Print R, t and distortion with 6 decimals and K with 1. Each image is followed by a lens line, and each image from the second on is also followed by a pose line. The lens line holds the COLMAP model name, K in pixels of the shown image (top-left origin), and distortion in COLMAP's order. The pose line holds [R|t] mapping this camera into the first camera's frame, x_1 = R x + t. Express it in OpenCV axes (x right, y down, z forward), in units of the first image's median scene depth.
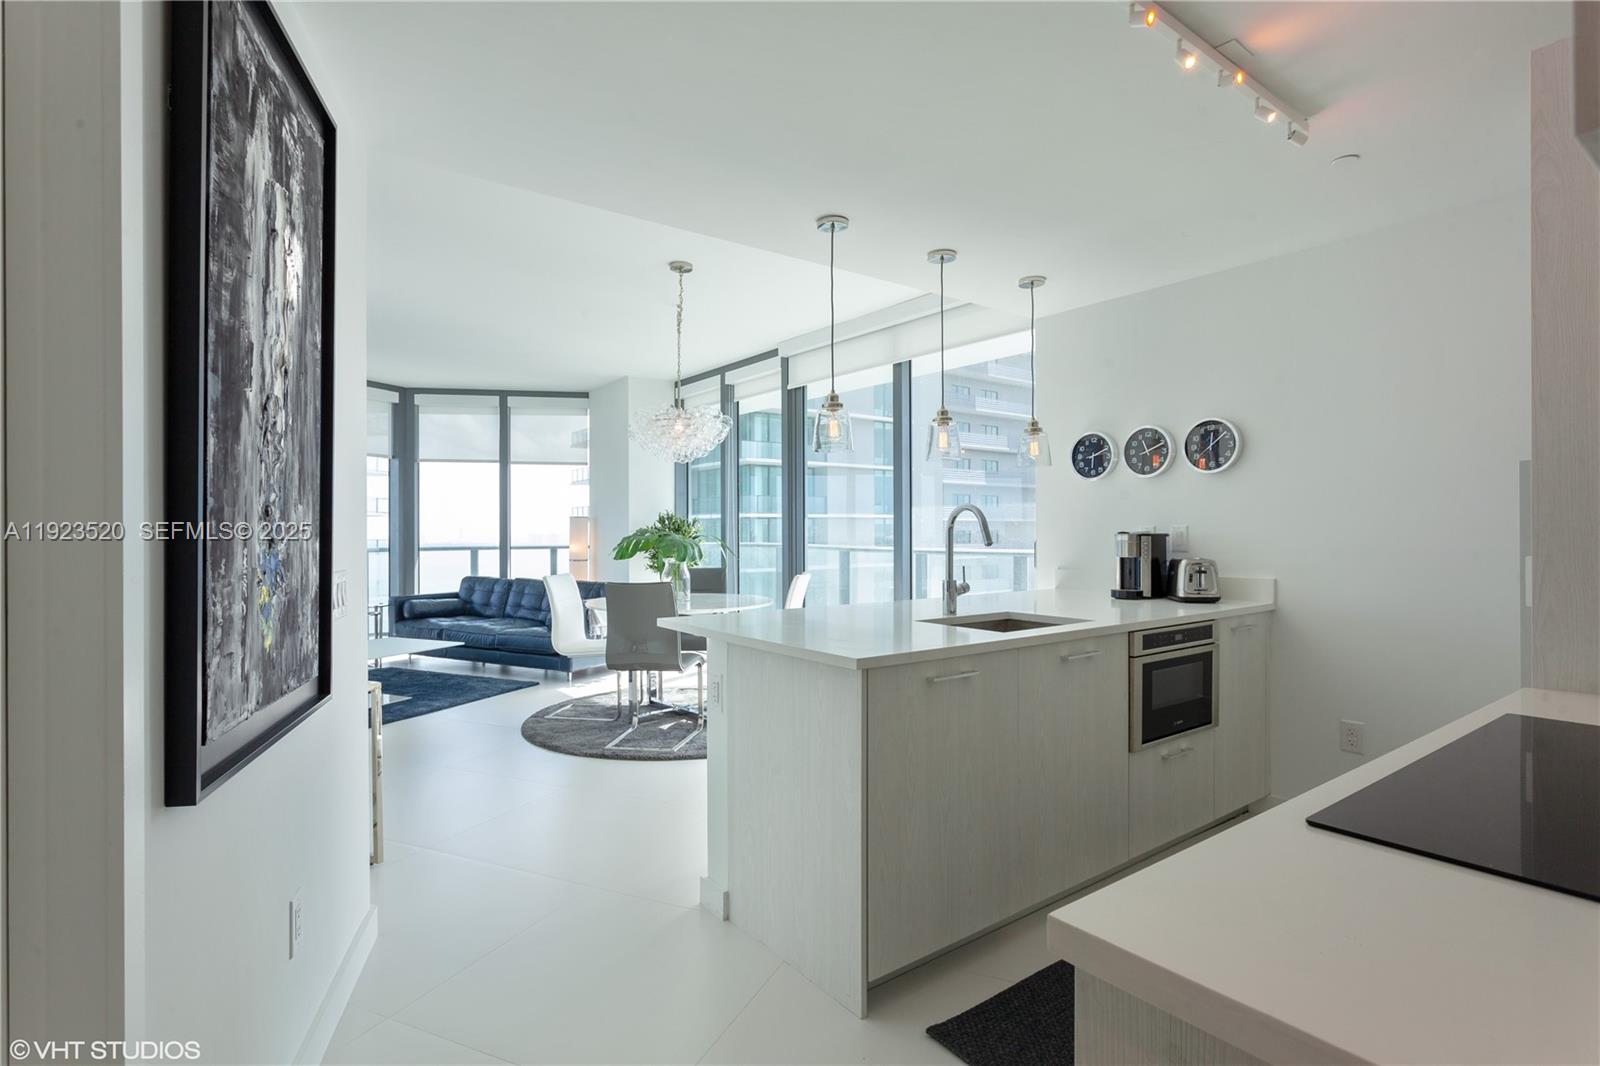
lens RADIAL K [[791.6, 0, 801.9], [0, 791.6, 538.4], [0, 0, 1]] dist [-0.005482, 0.002075]
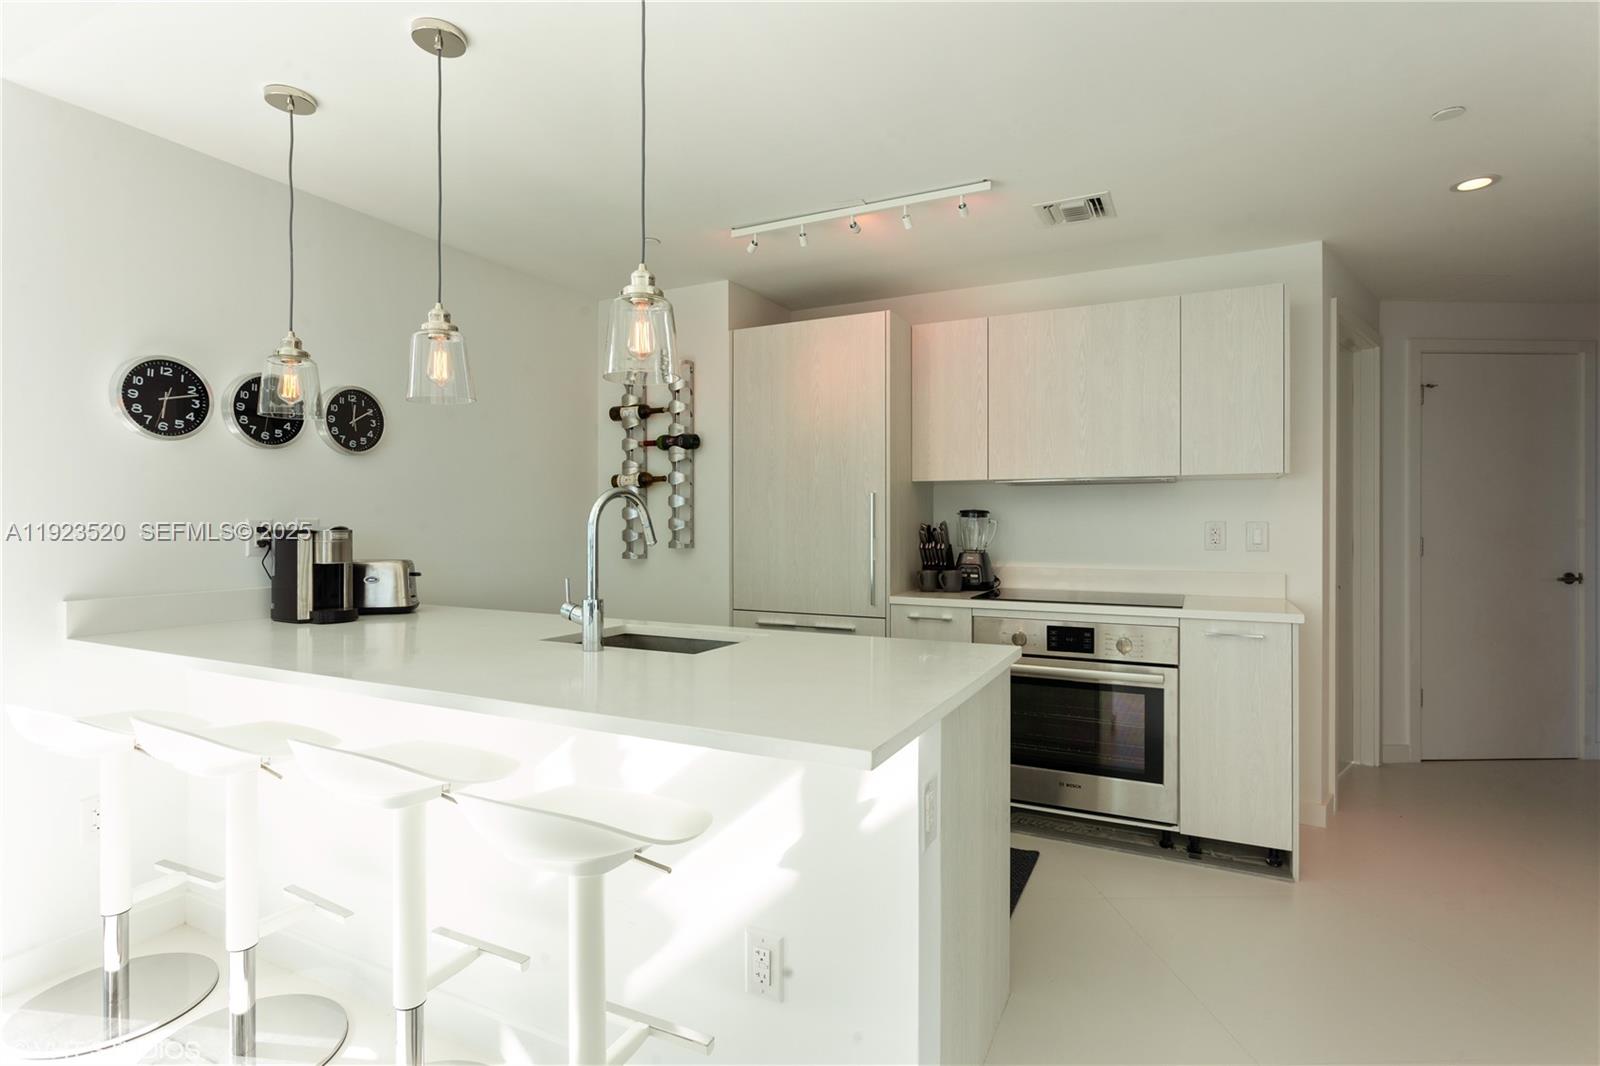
lens RADIAL K [[791.6, 0, 783.6], [0, 791.6, 531.2], [0, 0, 1]] dist [-0.005482, 0.002075]
pose [[-0.423469, 0.003657, 0.905903, -0.375630], [0.014817, 0.999886, 0.002890, -0.001104], [-0.905790, 0.014647, -0.423475, 0.890075]]
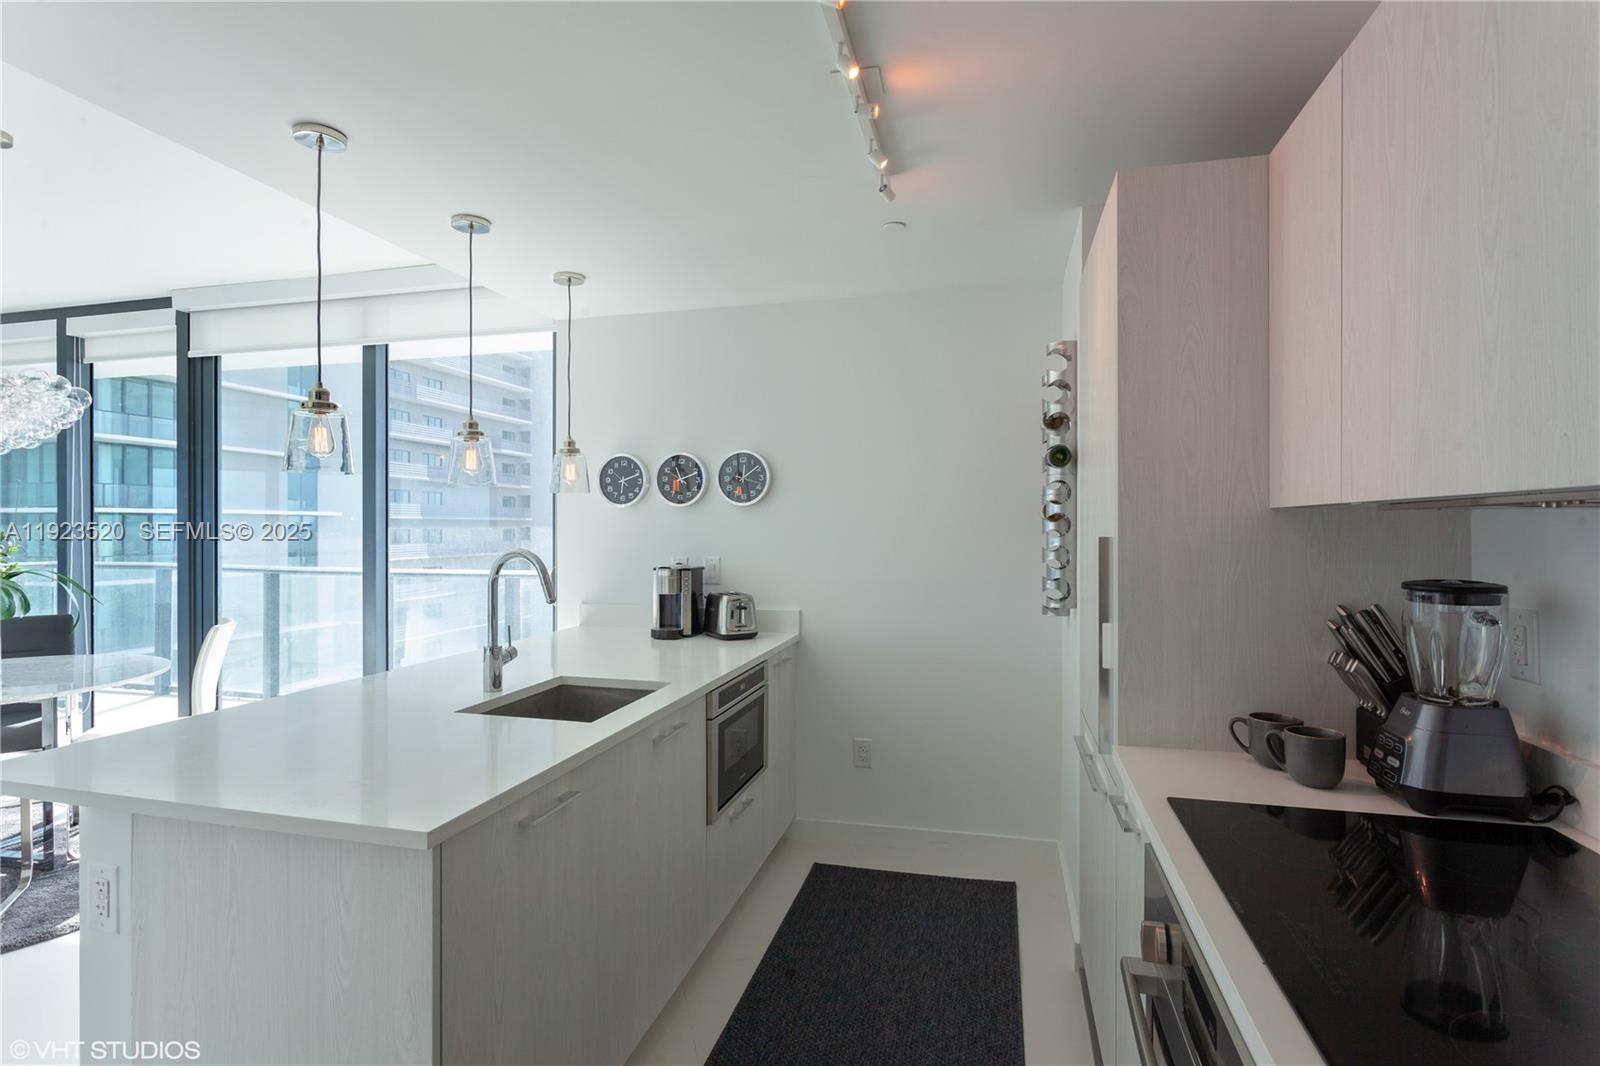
lens RADIAL K [[791.6, 0, 797.4], [0, 791.6, 533.3], [0, 0, 1]] dist [-0.005482, 0.002075]
pose [[0.784698, 0.000508, 0.619878, -0.045133], [0.001921, 0.999993, -0.003251, -0.041996], [-0.619875, 0.003742, 0.784691, 0.164369]]
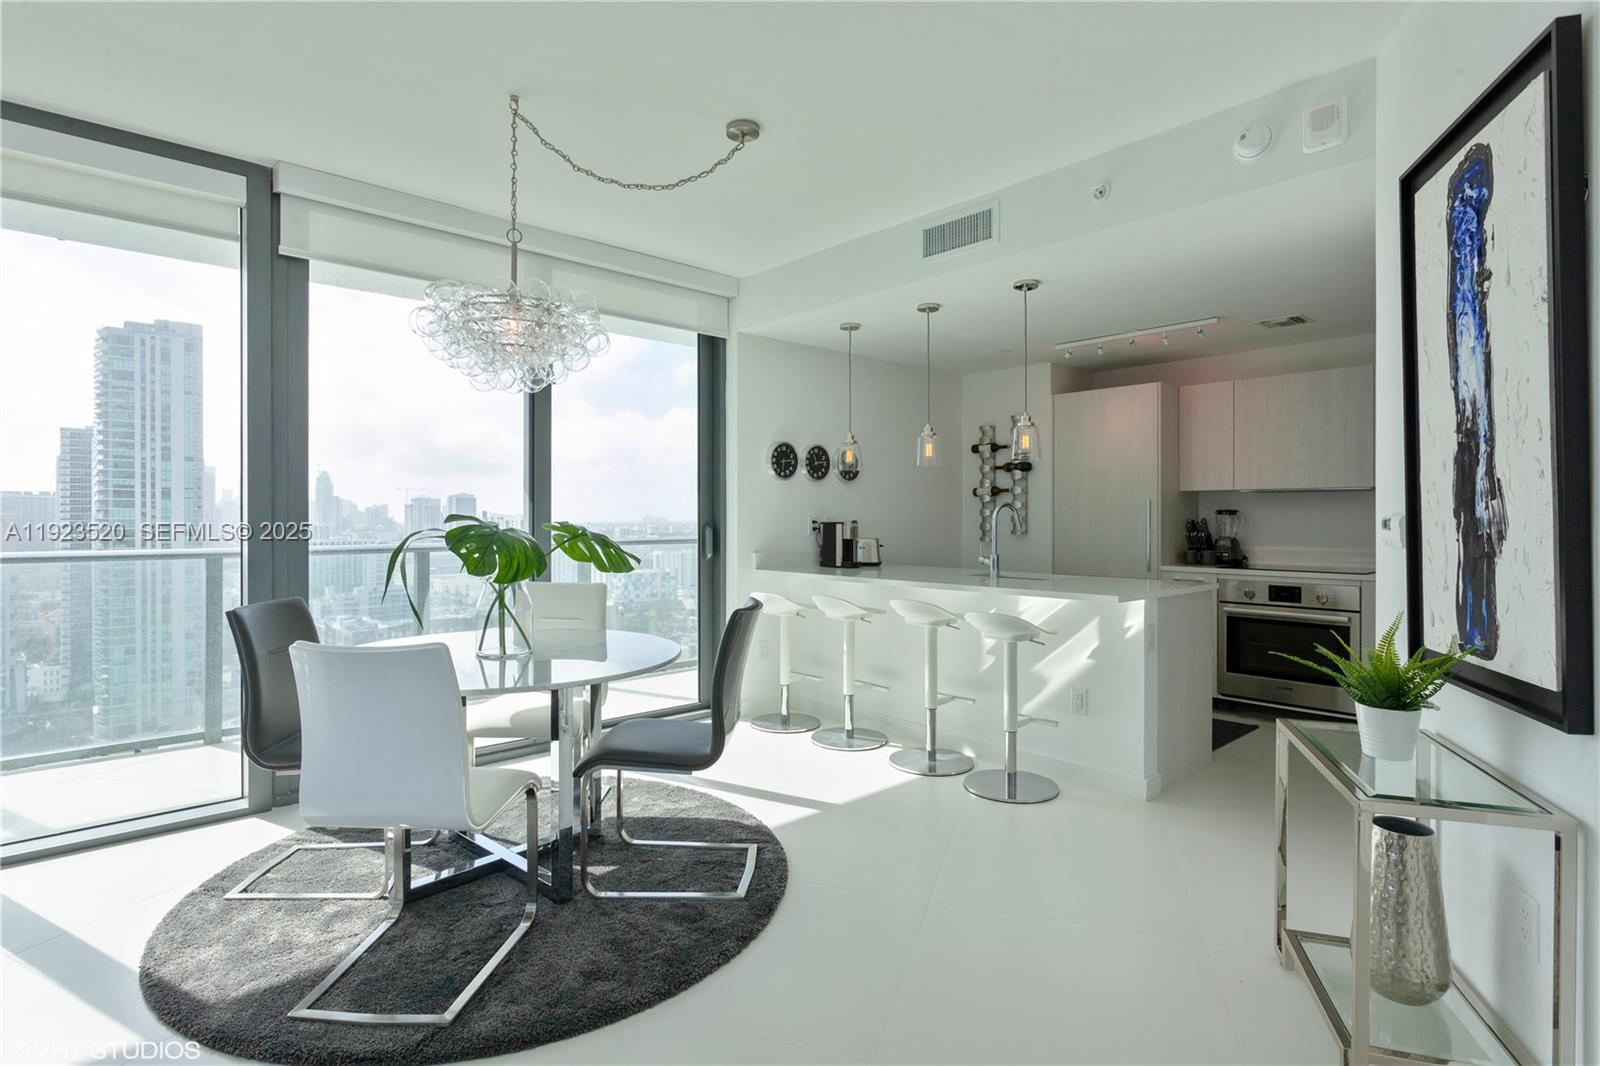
lens RADIAL K [[791.6, 0, 799.9], [0, 791.6, 509.1], [0, 0, 1]] dist [-0.005482, 0.002075]
pose [[-0.088278, 0.022815, 0.995835, -0.945527], [0.010764, 0.999701, -0.021950, 0.000616], [-0.996038, 0.008782, -0.088498, 1.158358]]
